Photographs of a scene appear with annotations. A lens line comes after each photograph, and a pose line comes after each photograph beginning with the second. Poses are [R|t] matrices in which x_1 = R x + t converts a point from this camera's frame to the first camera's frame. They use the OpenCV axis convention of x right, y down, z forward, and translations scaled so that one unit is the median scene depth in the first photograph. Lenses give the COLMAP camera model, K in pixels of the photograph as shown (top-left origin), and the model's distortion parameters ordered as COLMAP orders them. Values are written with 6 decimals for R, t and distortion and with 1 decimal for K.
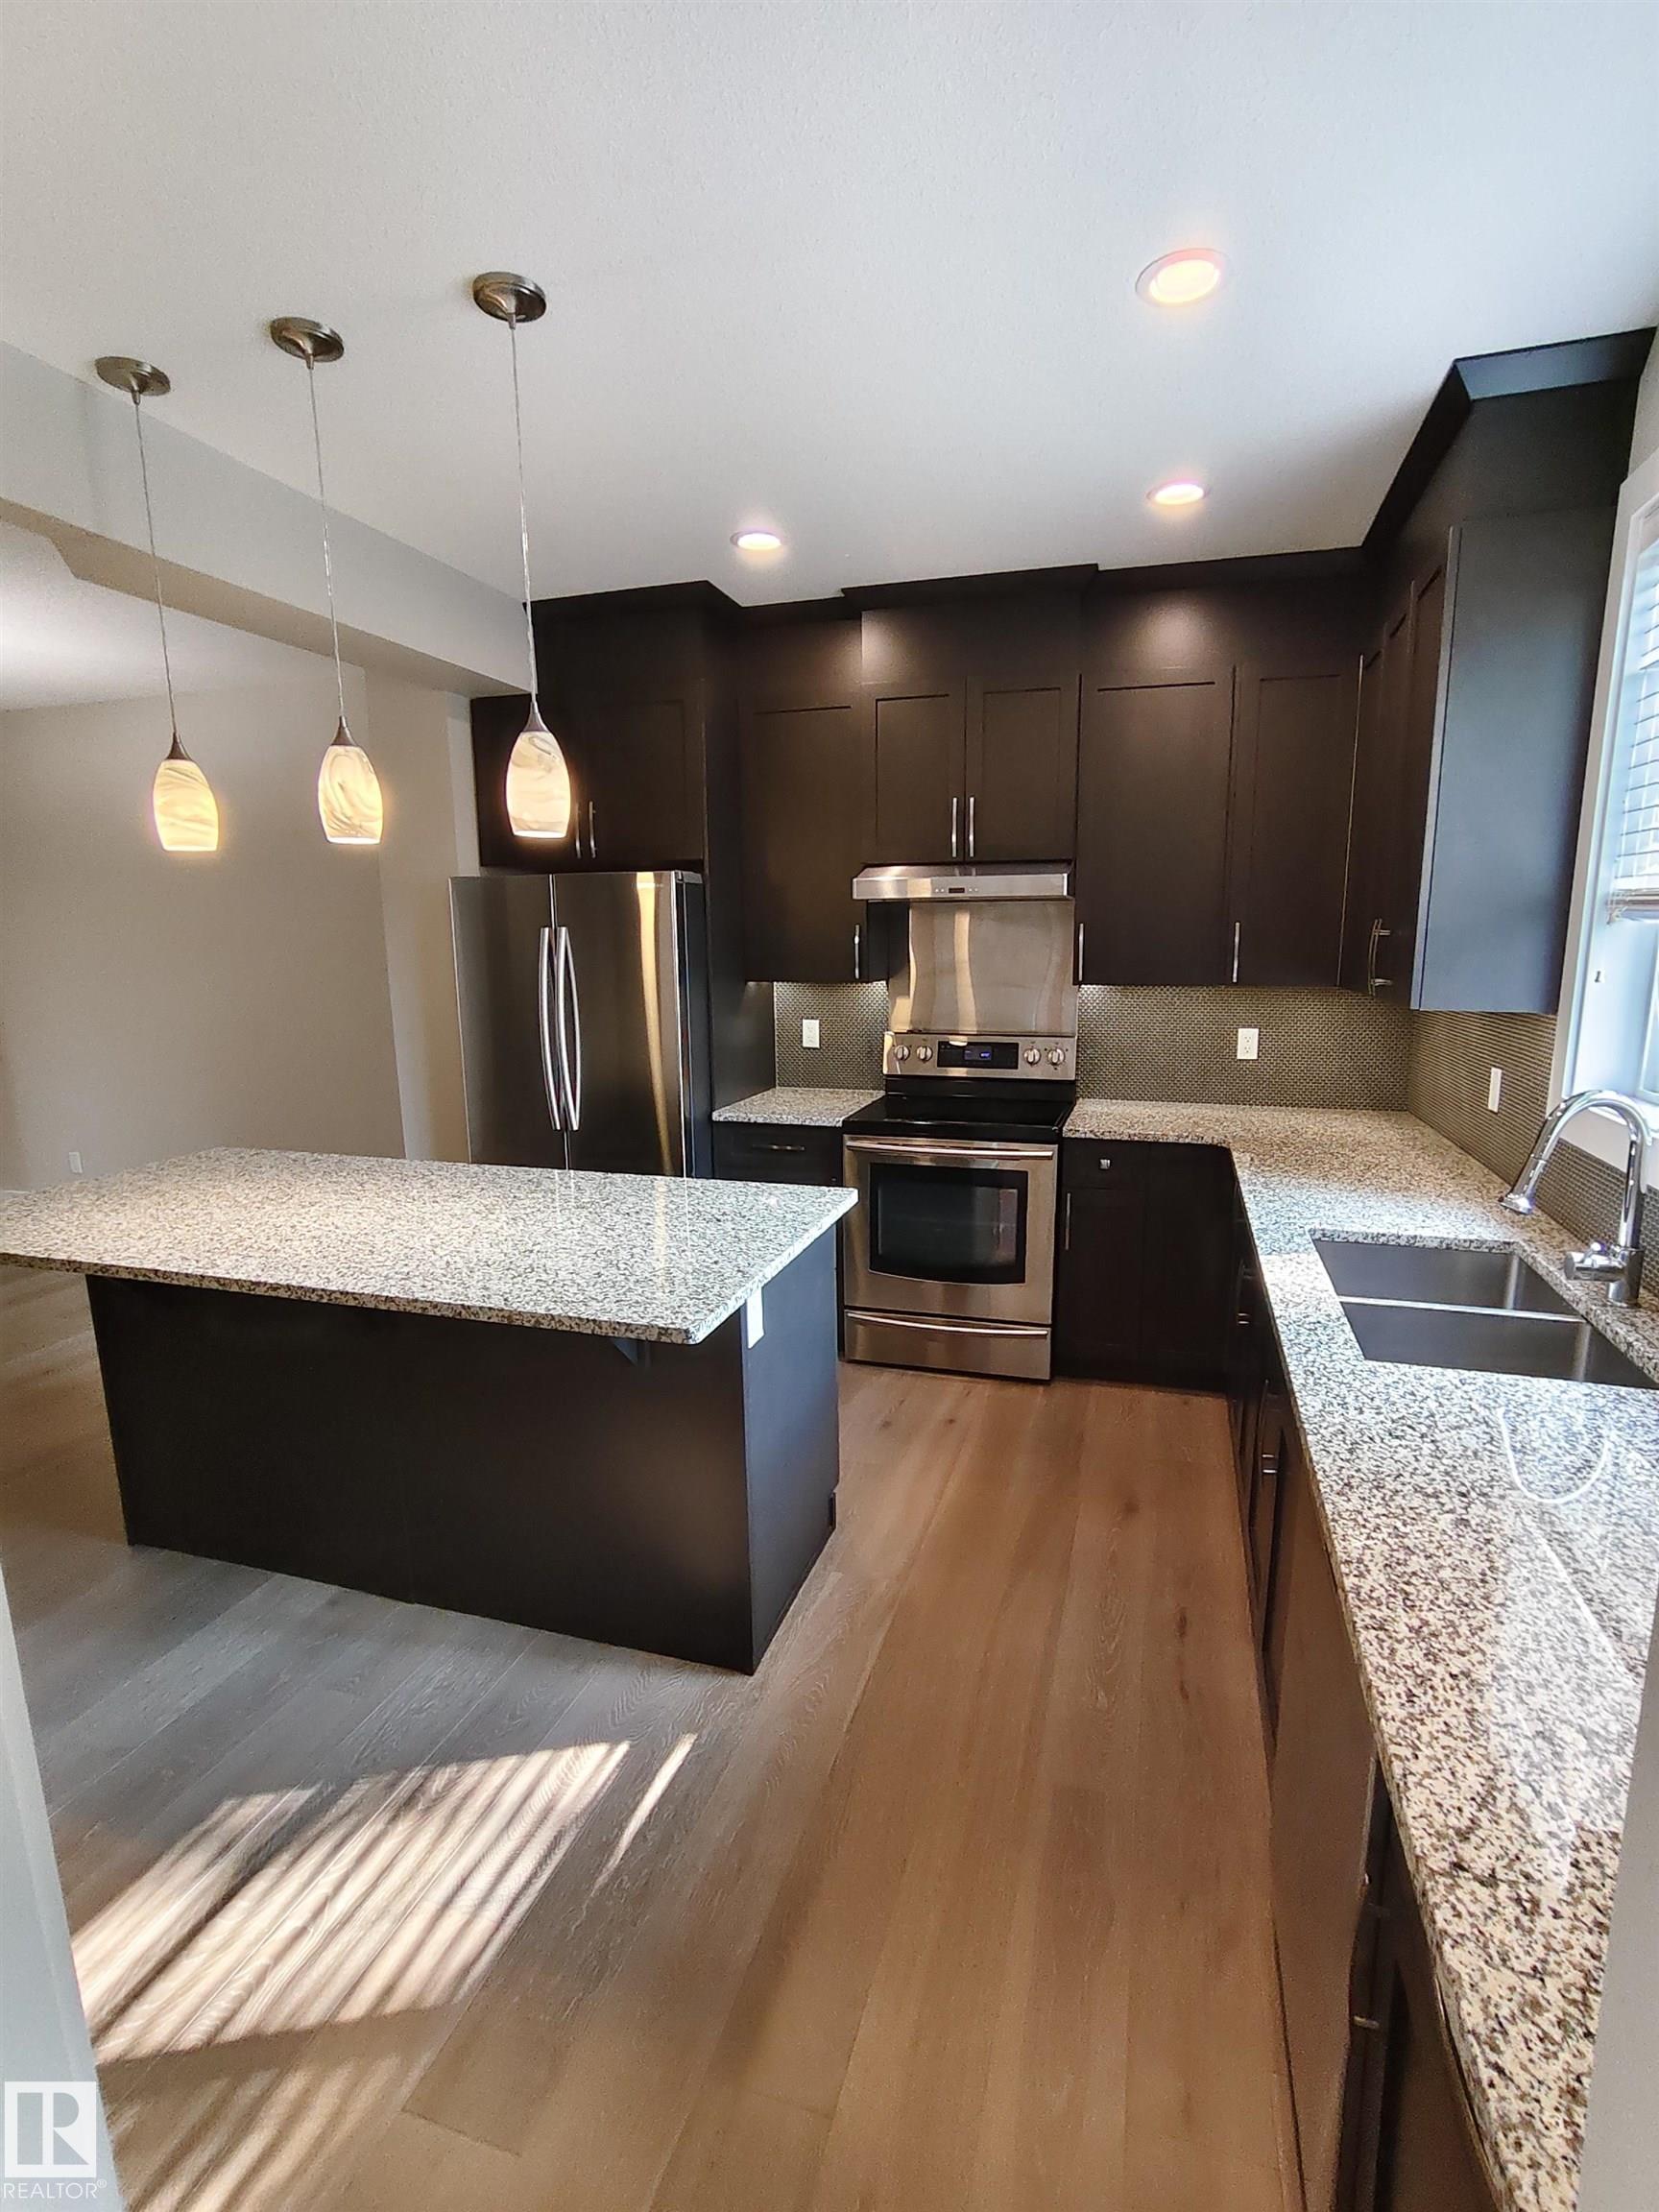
lens RADIAL K [[1027.9, 0, 846.8], [0, 1027.9, 1108.6], [0, 0, 1]] dist [-0.022119, -0.000248]
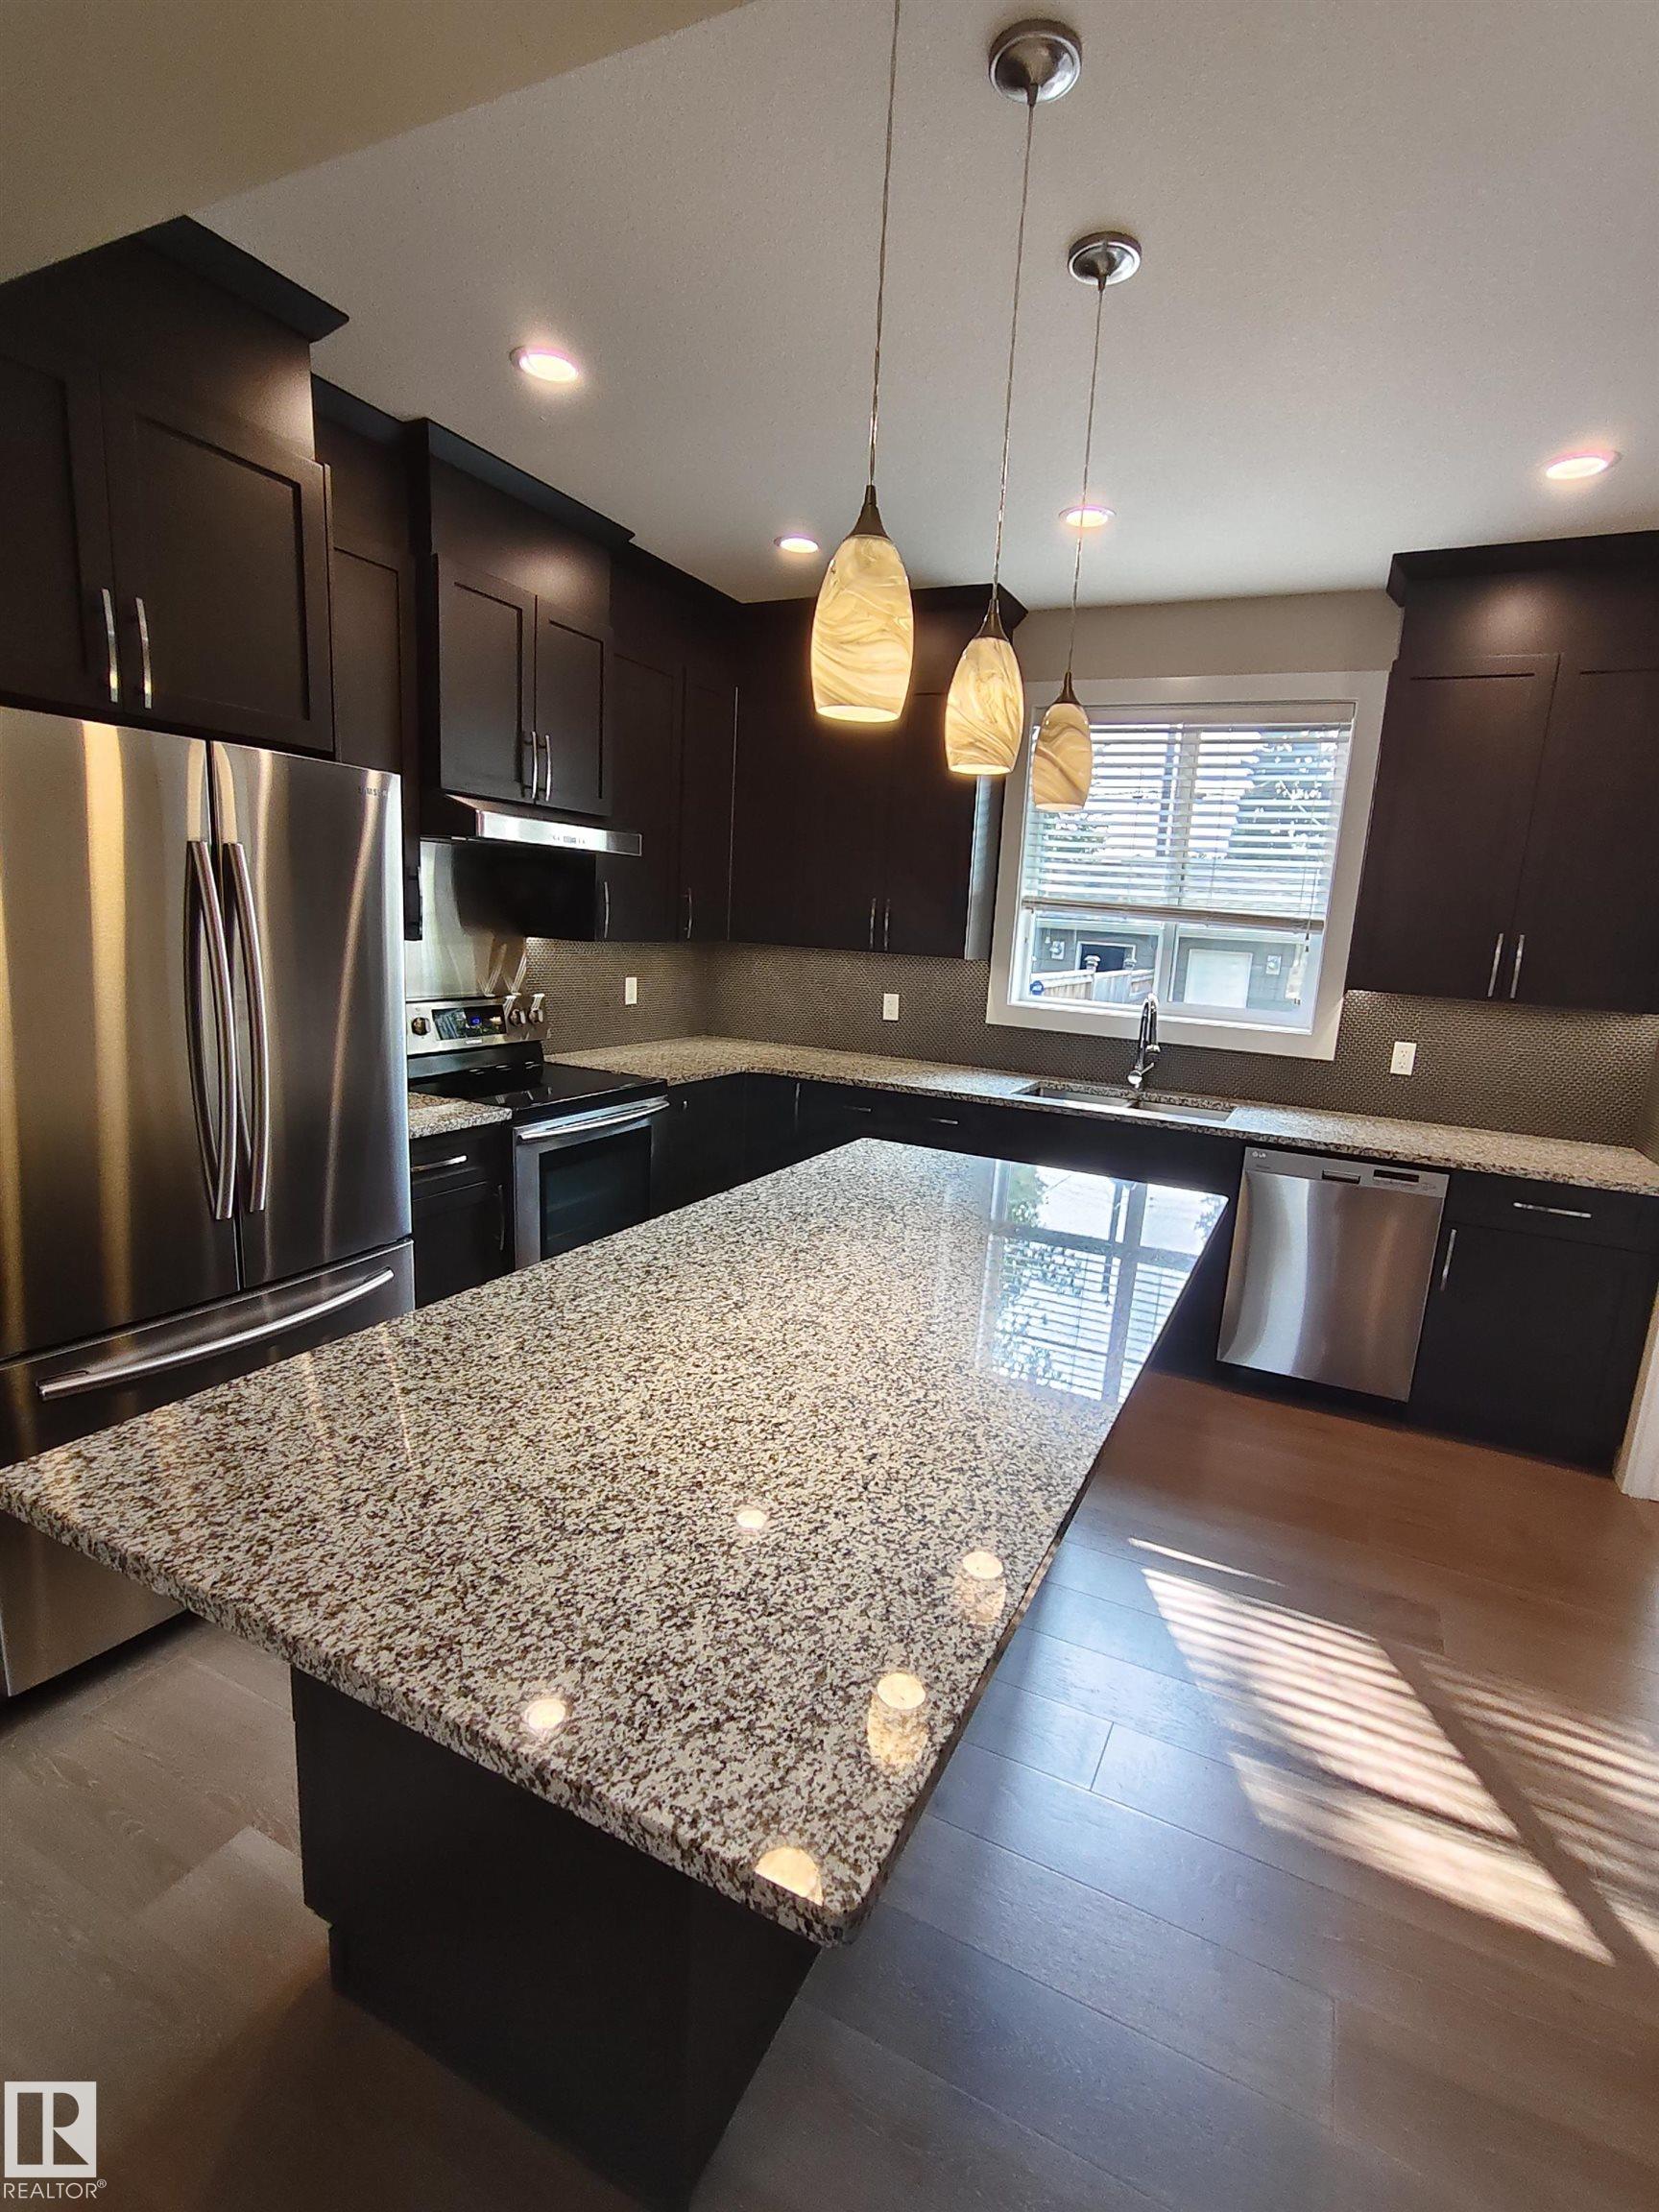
lens RADIAL K [[1027.9, 0, 841.2], [0, 1027.9, 1117.5], [0, 0, 1]] dist [-0.022119, -0.000248]
pose [[0.166083, -0.188779, 0.967874, -1.742312], [0.105071, 0.979305, 0.172979, -0.238521], [-0.980498, 0.072967, 0.182481, 1.350920]]
